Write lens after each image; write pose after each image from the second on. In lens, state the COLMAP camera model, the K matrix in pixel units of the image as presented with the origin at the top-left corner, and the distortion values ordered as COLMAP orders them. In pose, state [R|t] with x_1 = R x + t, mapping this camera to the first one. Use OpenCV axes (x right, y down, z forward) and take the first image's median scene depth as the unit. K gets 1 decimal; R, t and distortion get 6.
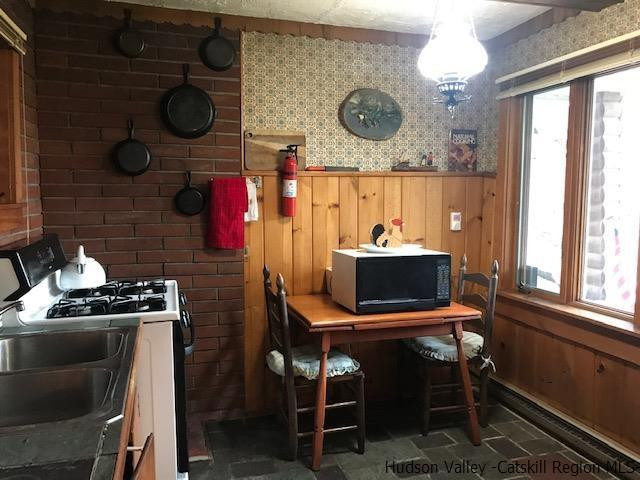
lens RADIAL K [[525.1, 0, 320.0], [0, 525.1, 240.0], [0, 0, 1]] dist [0.101535, -0.186144]
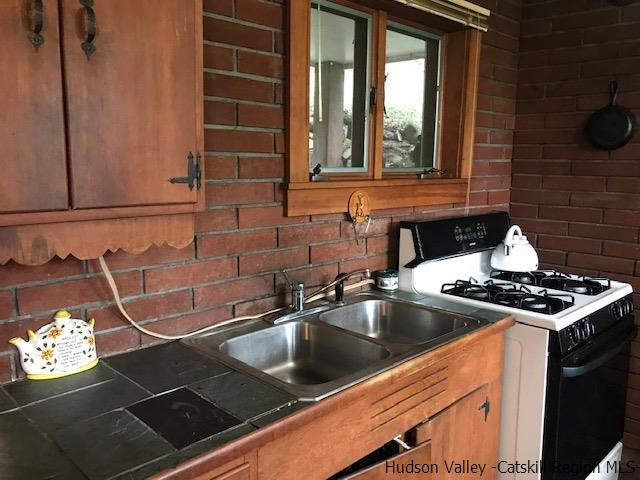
lens RADIAL K [[525.1, 0, 320.0], [0, 525.1, 240.0], [0, 0, 1]] dist [0.101535, -0.186144]
pose [[0.474675, 0.137524, -0.869351, 0.168224], [-0.093958, 0.989991, 0.105306, -0.025584], [0.875132, 0.031696, 0.482845, 0.194707]]
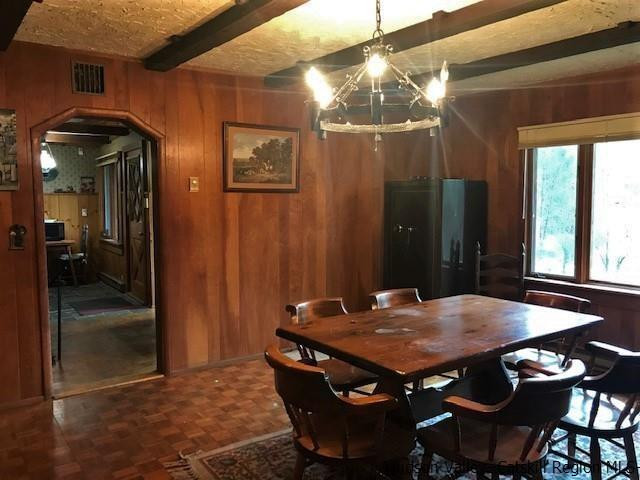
lens RADIAL K [[509.6, 0, 320.0], [0, 509.6, 240.0], [0, 0, 1]] dist [0.000257, -0.072690]
pose [[0.949007, -0.021566, 0.314518, 0.651707], [0.025713, 0.999628, -0.009042, 0.172370], [-0.314206, 0.016668, 0.949209, -1.951824]]
